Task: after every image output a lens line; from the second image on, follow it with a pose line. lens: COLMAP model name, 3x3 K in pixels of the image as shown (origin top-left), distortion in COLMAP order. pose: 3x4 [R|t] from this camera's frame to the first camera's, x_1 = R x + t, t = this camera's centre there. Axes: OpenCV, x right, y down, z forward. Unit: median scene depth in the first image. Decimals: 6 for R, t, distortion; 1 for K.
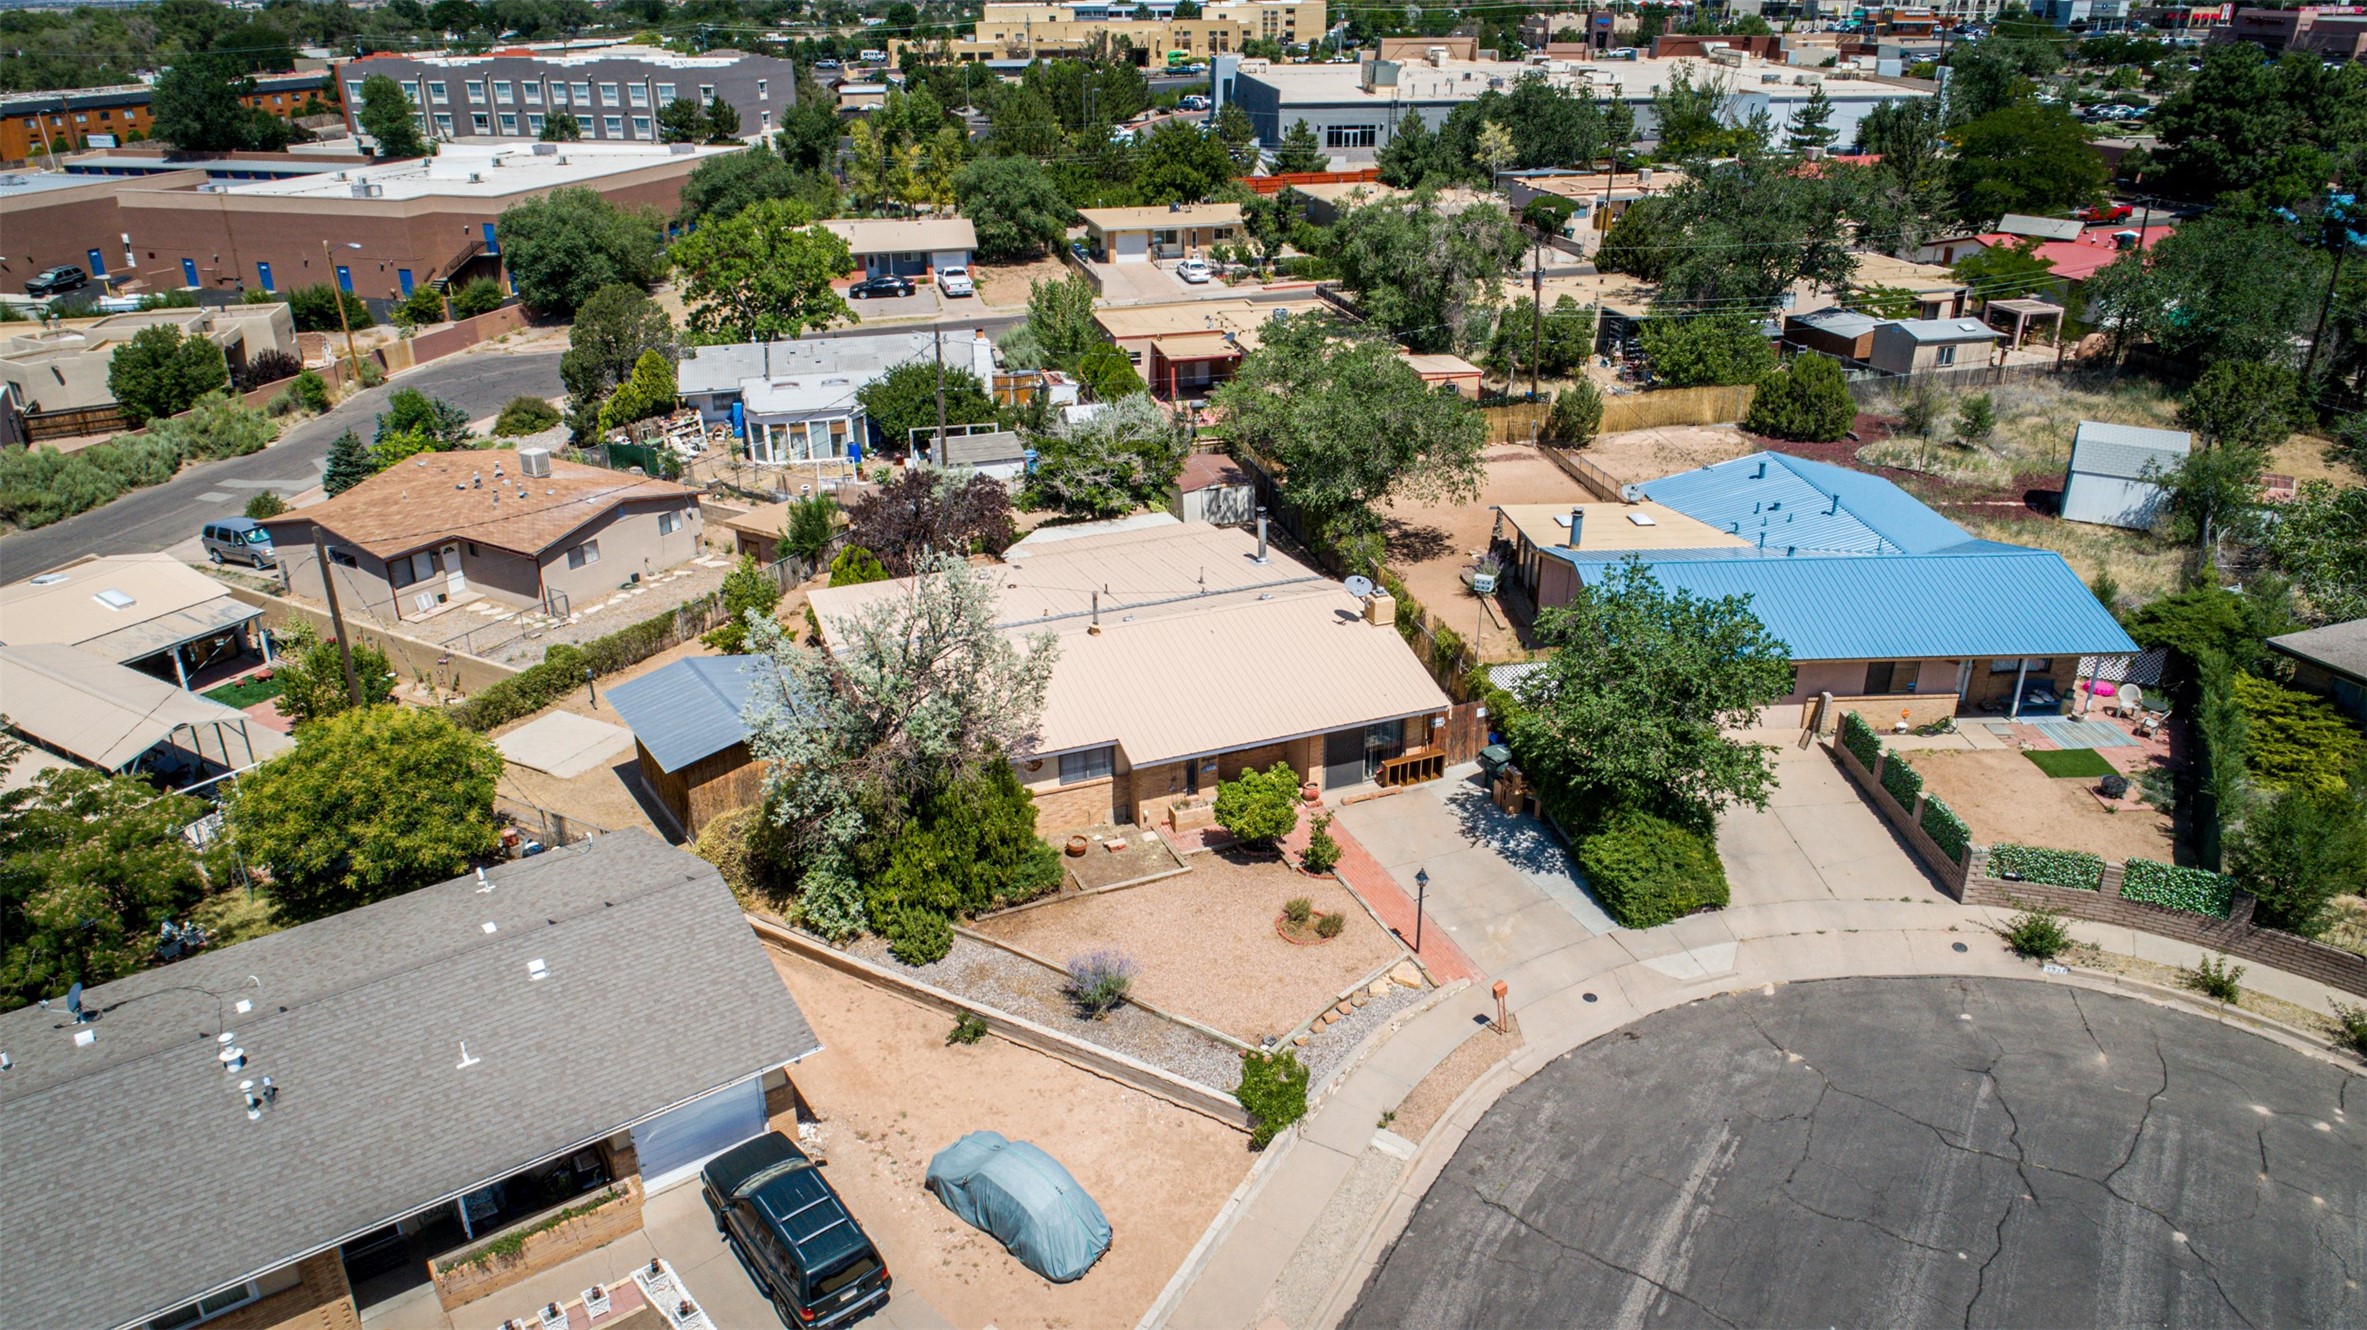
lens RADIAL K [[1588.7, 0, 1183.5], [0, 1588.7, 665.0], [0, 0, 1]] dist [-0.012170, 0.003009]
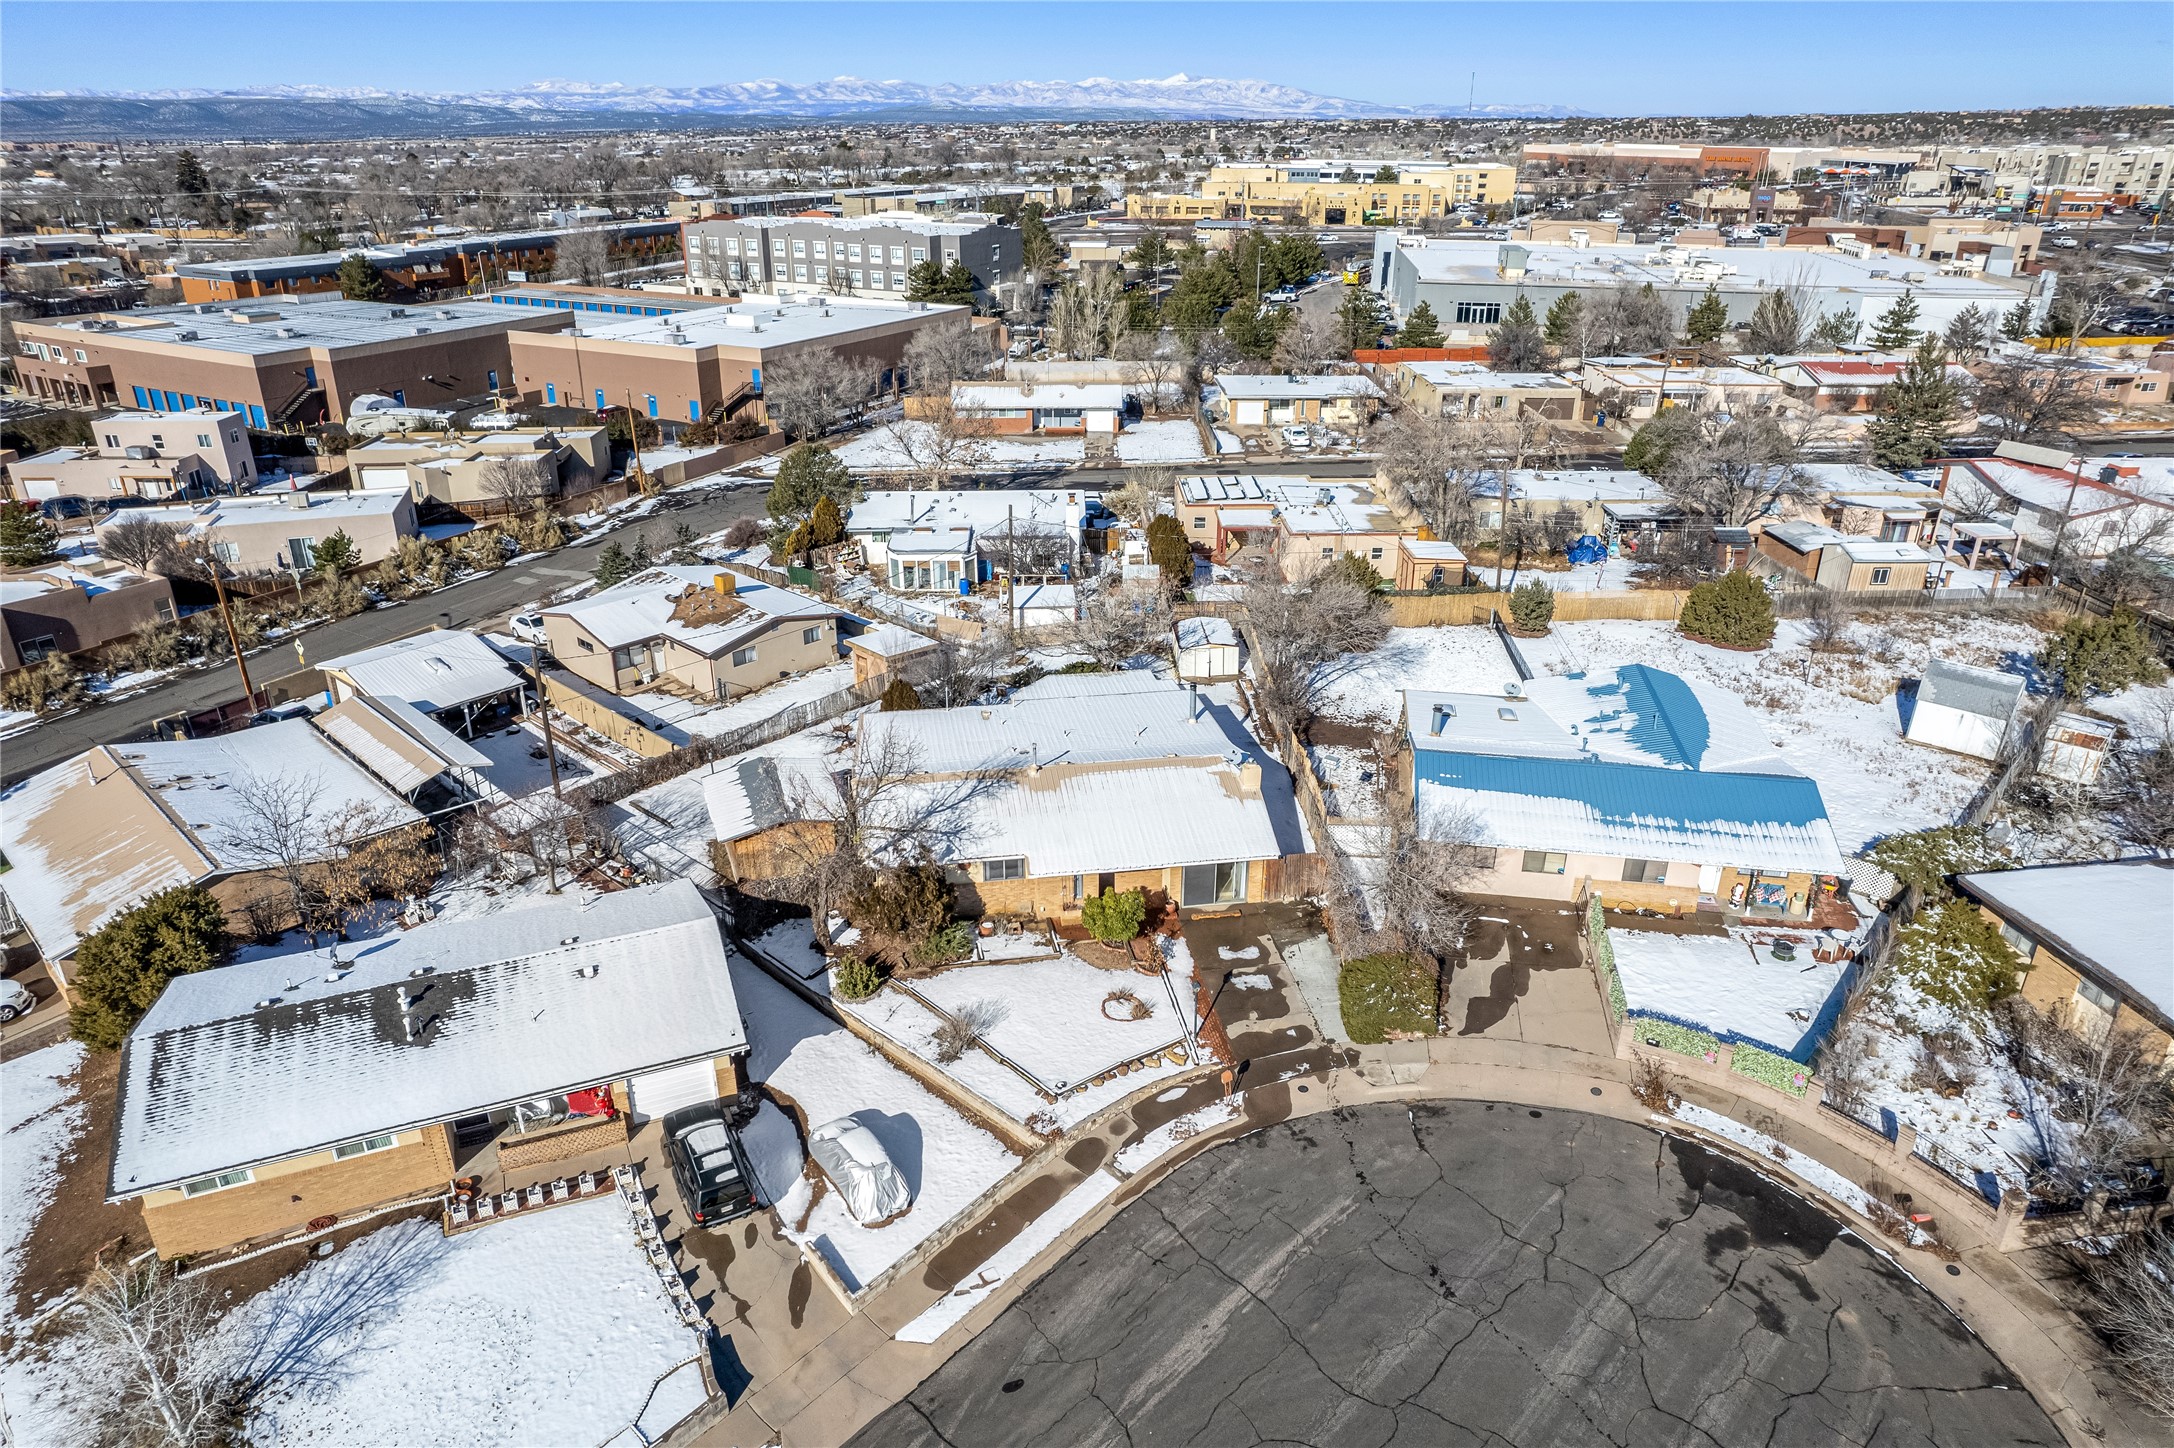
lens RADIAL K [[1392.5, 0, 1087.0], [0, 1392.5, 724.0], [0, 0, 1]] dist [-0.067864, 0.060914]
pose [[0.975231, 0.098418, -0.198087, 0.100391], [-0.097344, 0.995135, 0.015177, -0.037709], [0.198617, 0.004481, 0.980067, -0.077293]]
